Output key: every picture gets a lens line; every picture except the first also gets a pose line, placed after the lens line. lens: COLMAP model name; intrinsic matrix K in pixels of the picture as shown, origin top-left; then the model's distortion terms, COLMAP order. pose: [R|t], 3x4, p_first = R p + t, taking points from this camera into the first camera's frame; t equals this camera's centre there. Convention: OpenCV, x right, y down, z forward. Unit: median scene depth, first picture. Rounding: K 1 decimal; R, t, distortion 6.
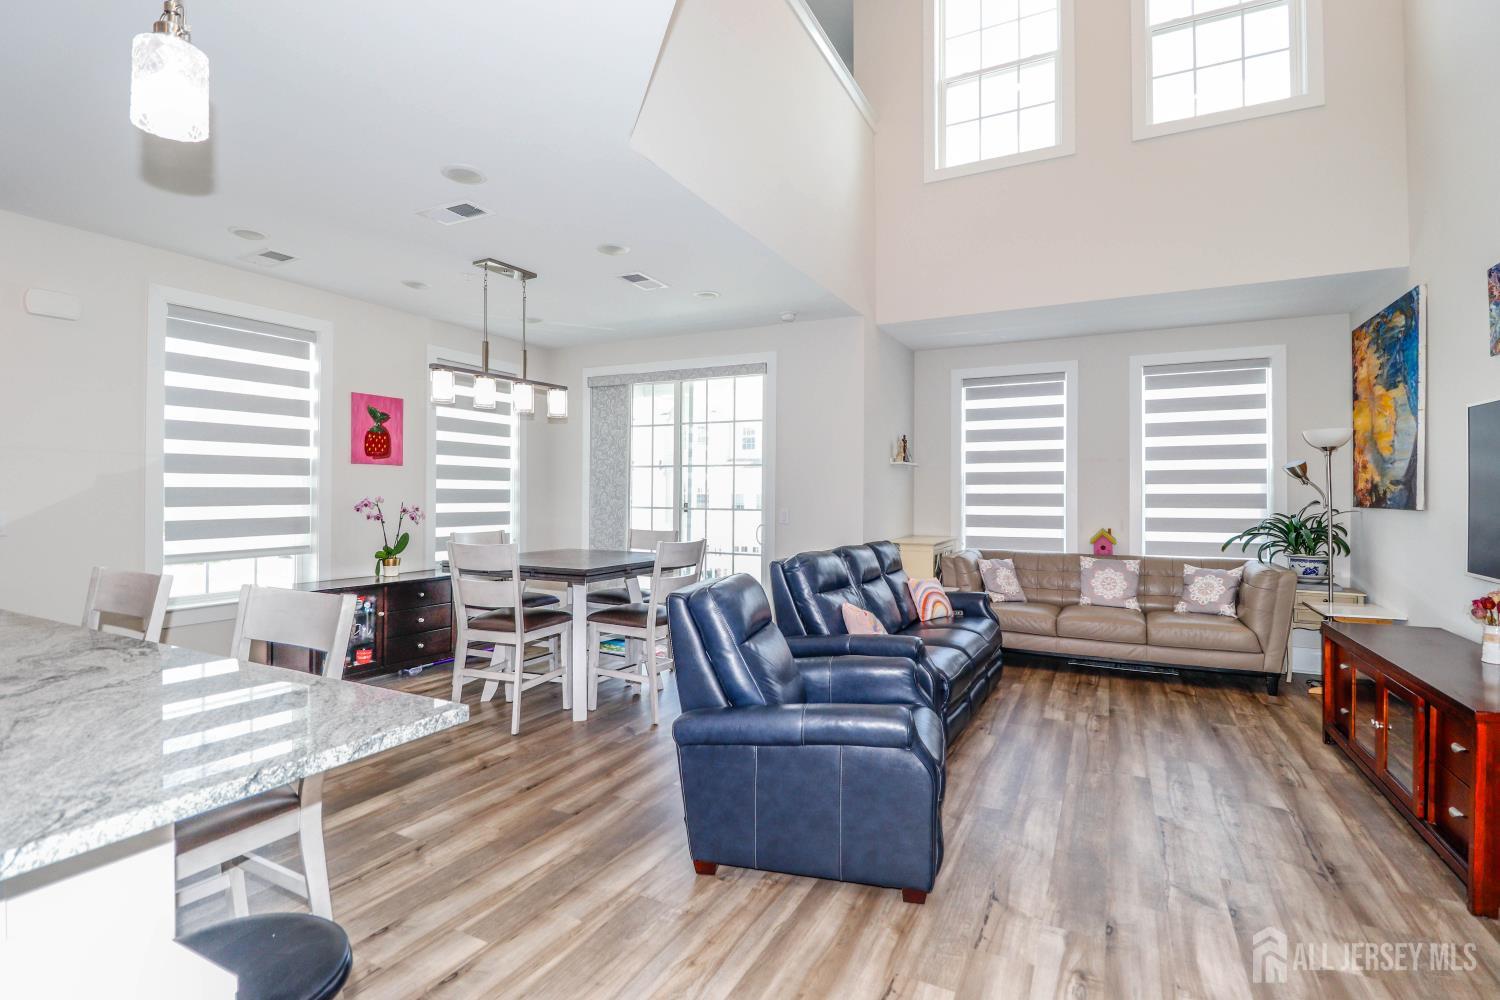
lens RADIAL K [[710.0, 0, 740.5], [0, 710.0, 491.7], [0, 0, 1]] dist [-0.011856, 0.000080]
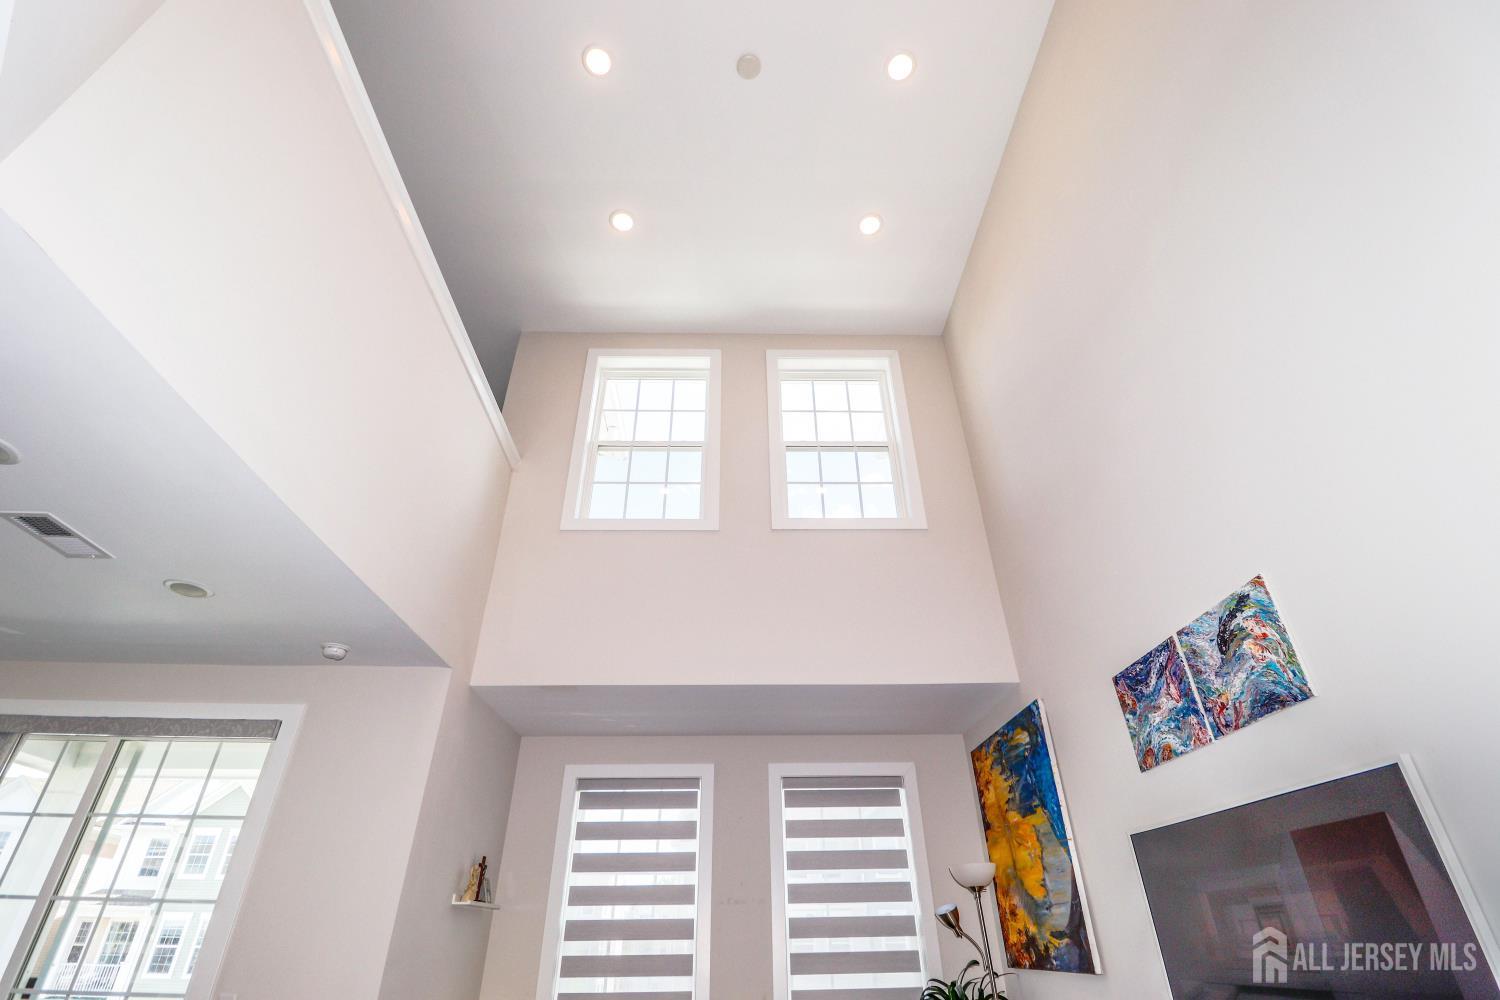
lens RADIAL K [[710.0, 0, 747.2], [0, 710.0, 484.1], [0, 0, 1]] dist [-0.011856, 0.000080]
pose [[0.872436, 0.257084, 0.415648, 0.095028], [0.011633, 0.839304, -0.543538, -0.009628], [-0.488590, 0.479037, 0.729248, 0.258940]]
